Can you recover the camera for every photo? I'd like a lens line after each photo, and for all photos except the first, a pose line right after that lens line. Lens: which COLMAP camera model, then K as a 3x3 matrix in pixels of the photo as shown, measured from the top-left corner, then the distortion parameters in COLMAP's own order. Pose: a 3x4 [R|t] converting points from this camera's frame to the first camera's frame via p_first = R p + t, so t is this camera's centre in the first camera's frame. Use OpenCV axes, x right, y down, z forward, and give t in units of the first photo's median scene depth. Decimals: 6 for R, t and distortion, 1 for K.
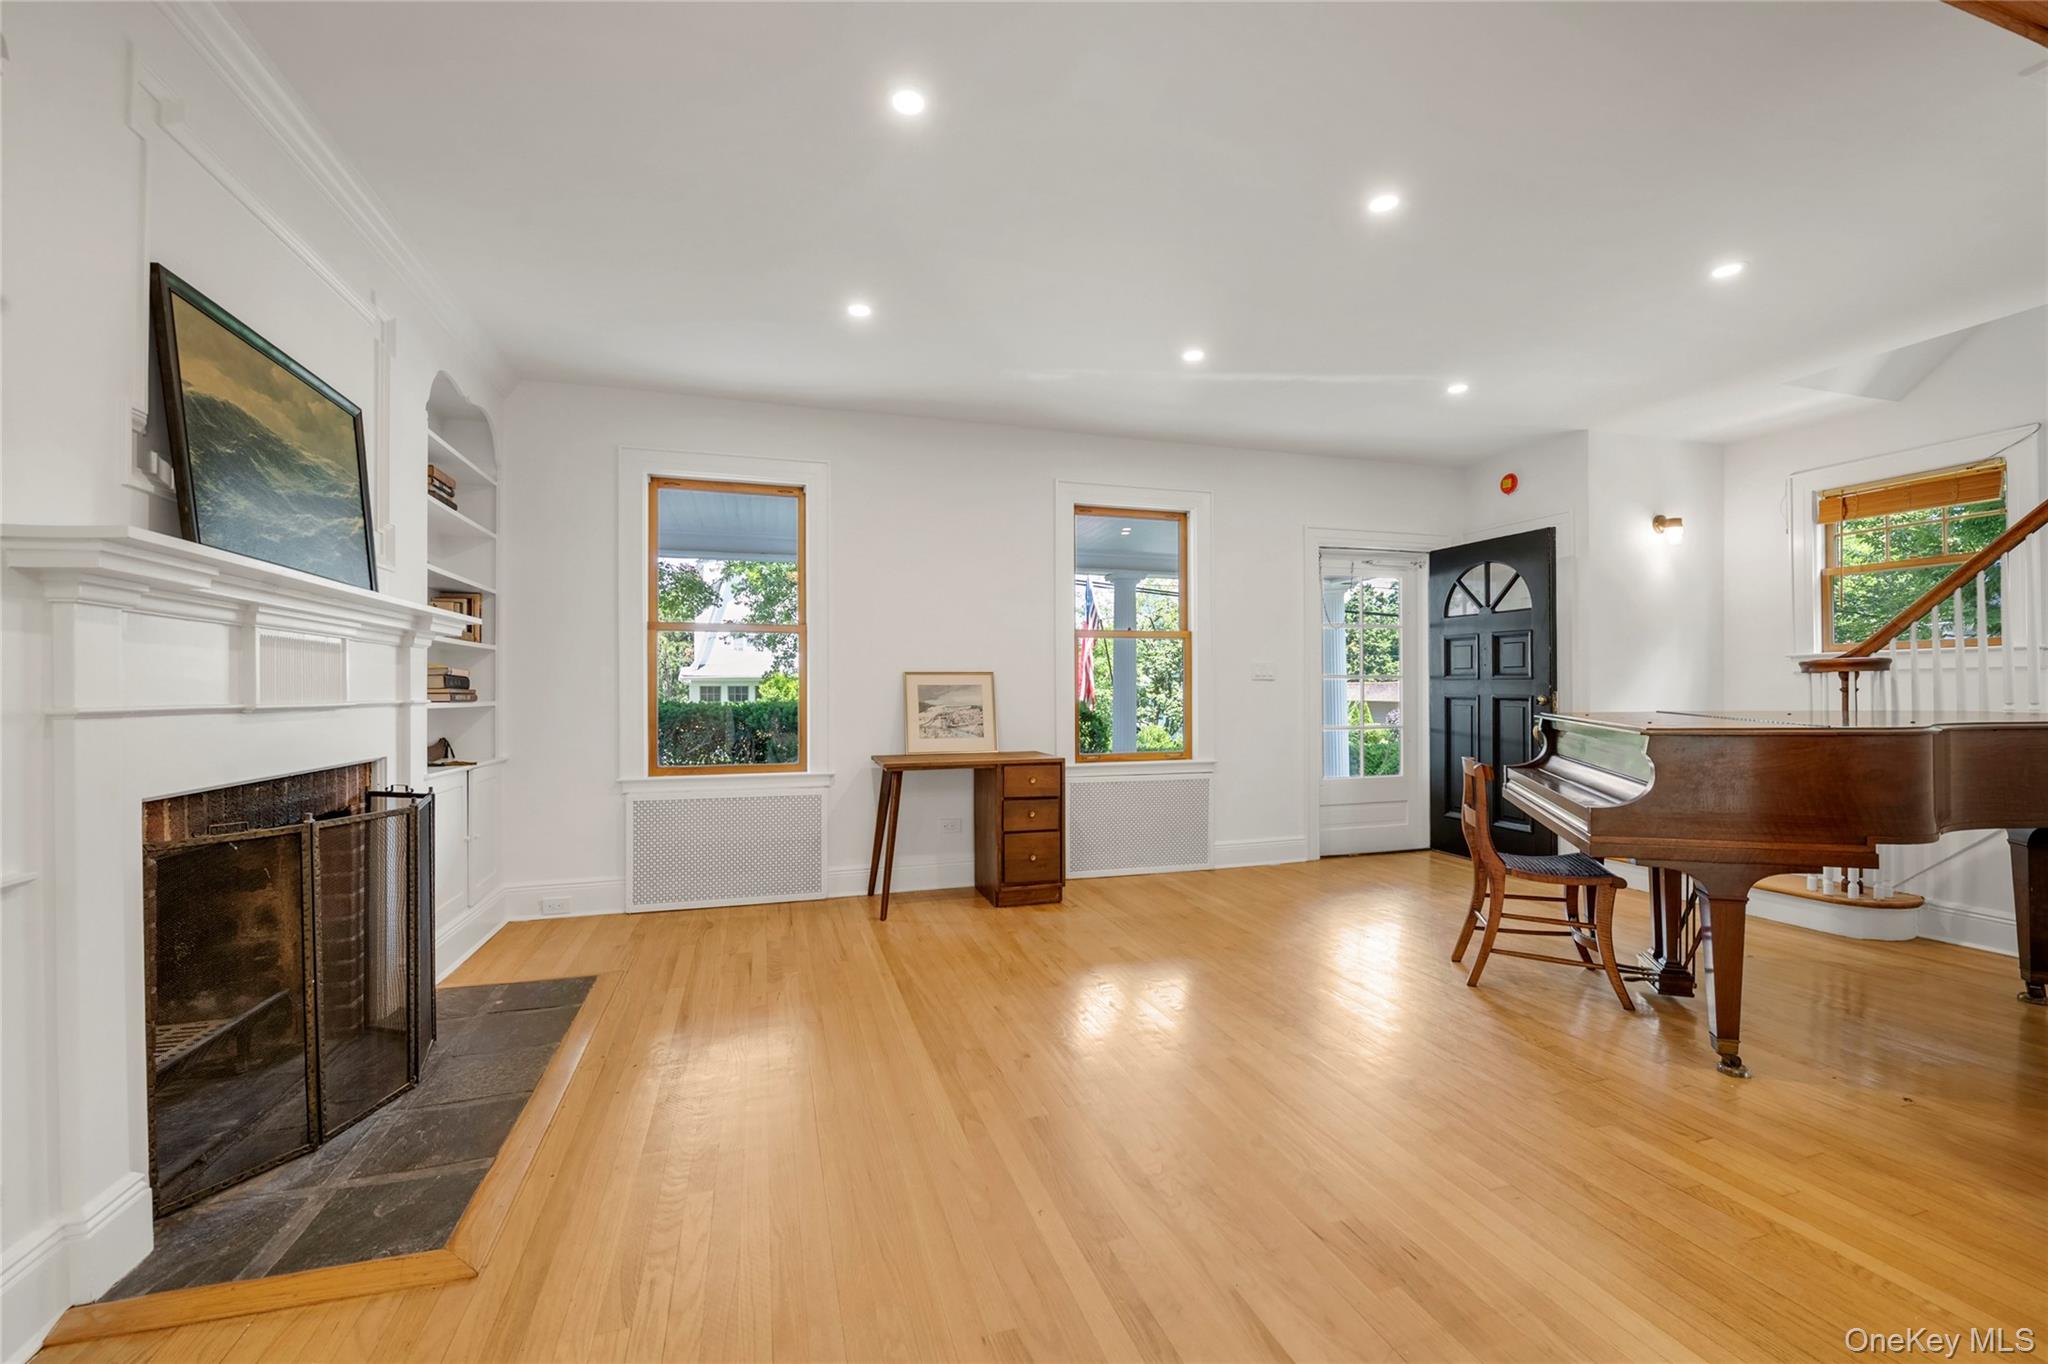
lens RADIAL K [[832.9, 0, 1030.3], [0, 832.9, 691.1], [0, 0, 1]] dist [-0.001454, -0.000041]
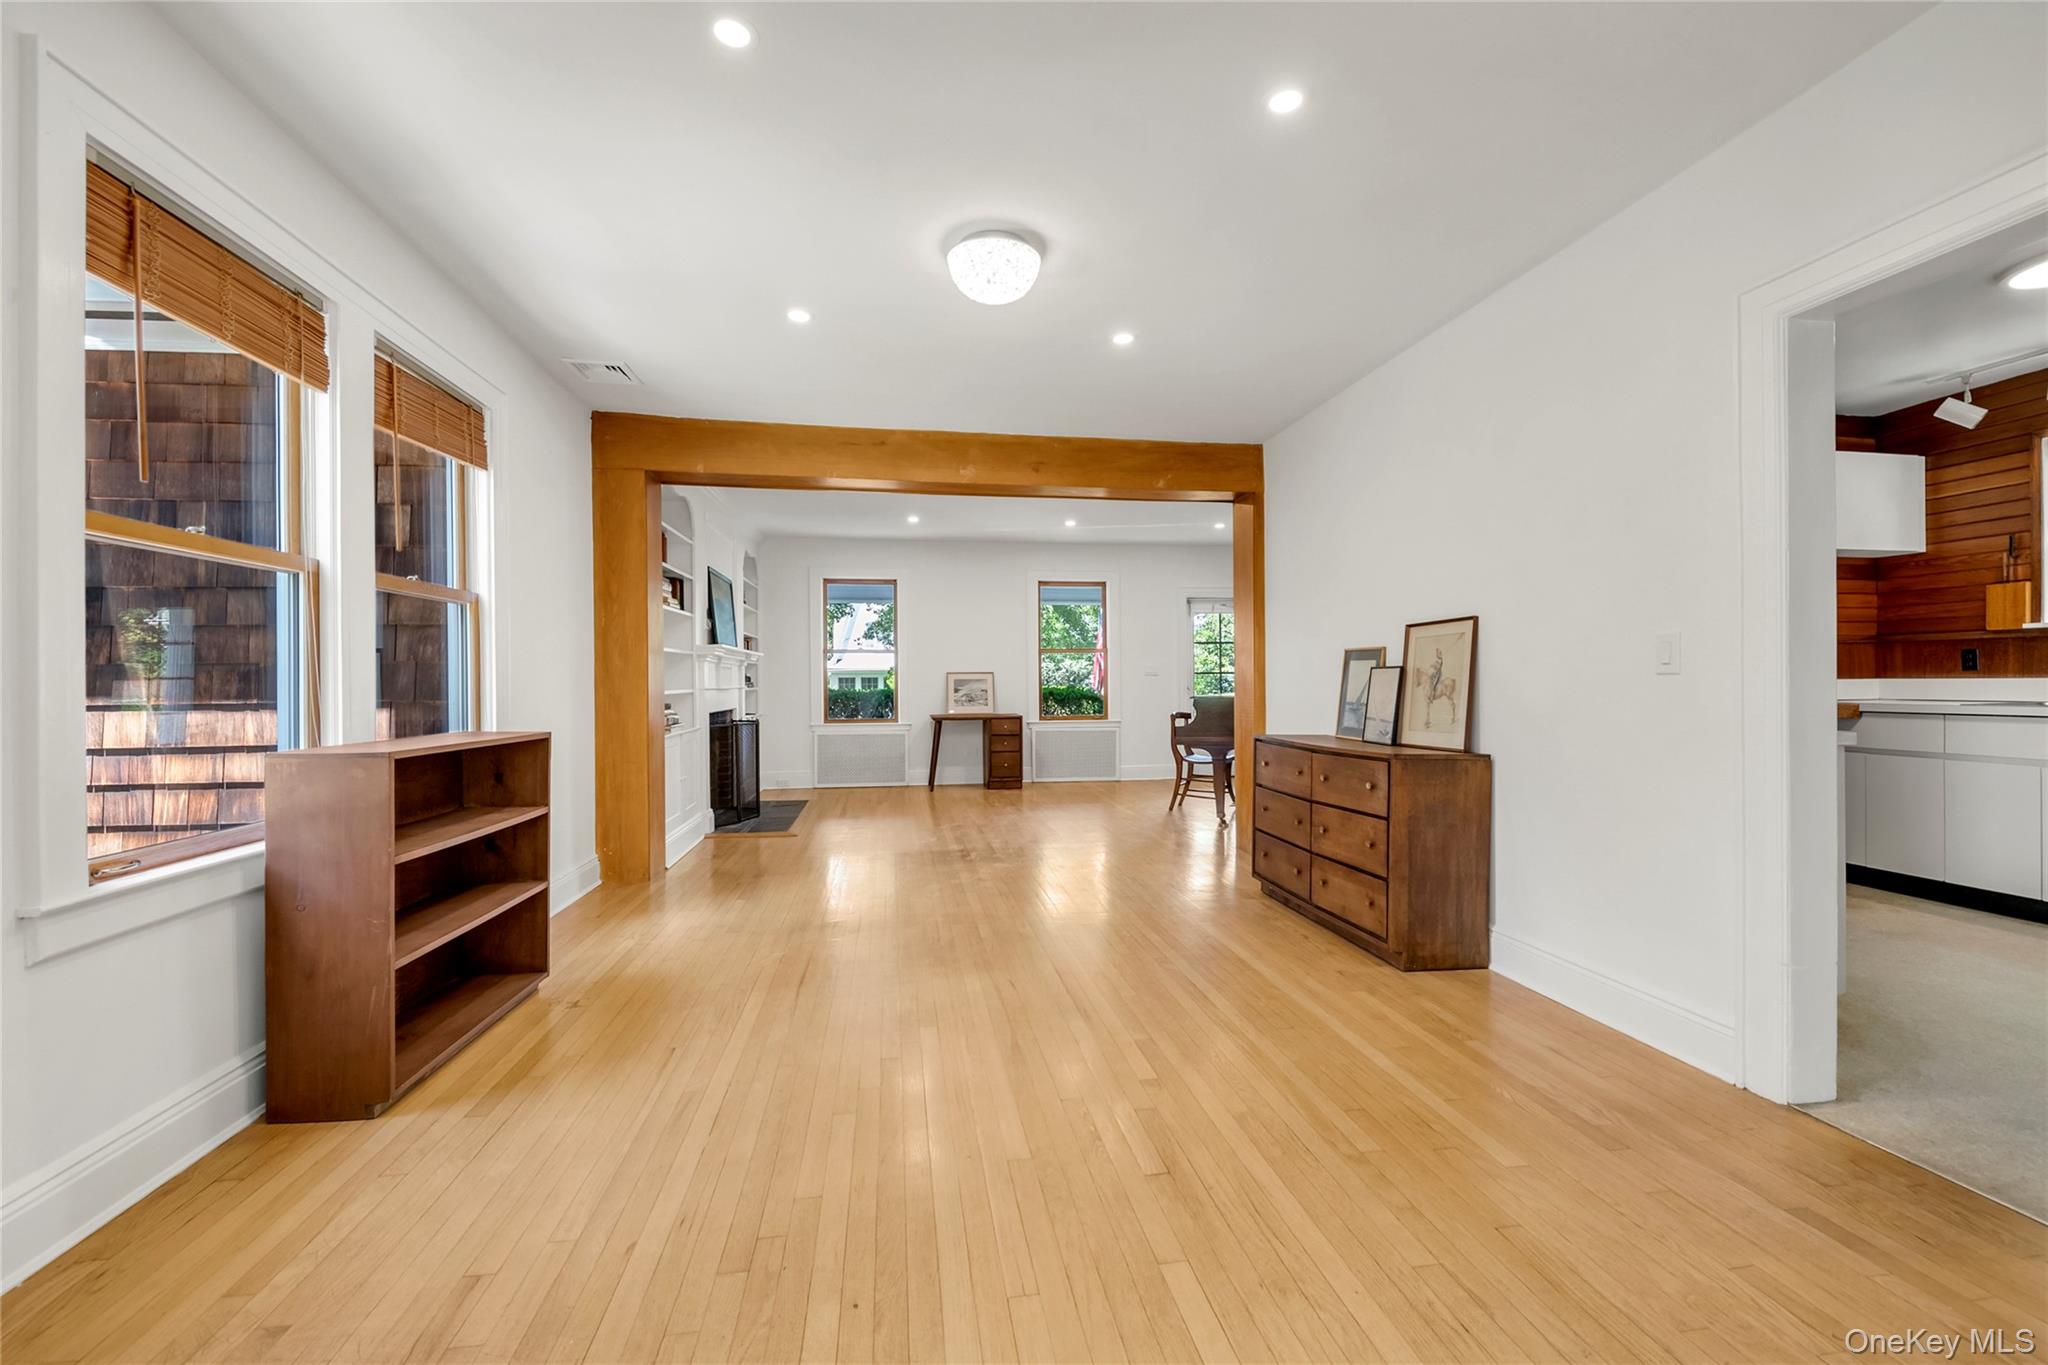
lens RADIAL K [[832.9, 0, 1020.3], [0, 832.9, 681.9], [0, 0, 1]] dist [-0.001454, -0.000041]
pose [[0.987278, -0.003004, -0.158978, 0.335615], [0.003358, 0.999992, 0.001956, -0.004196], [0.158971, -0.002465, 0.987280, -0.917980]]
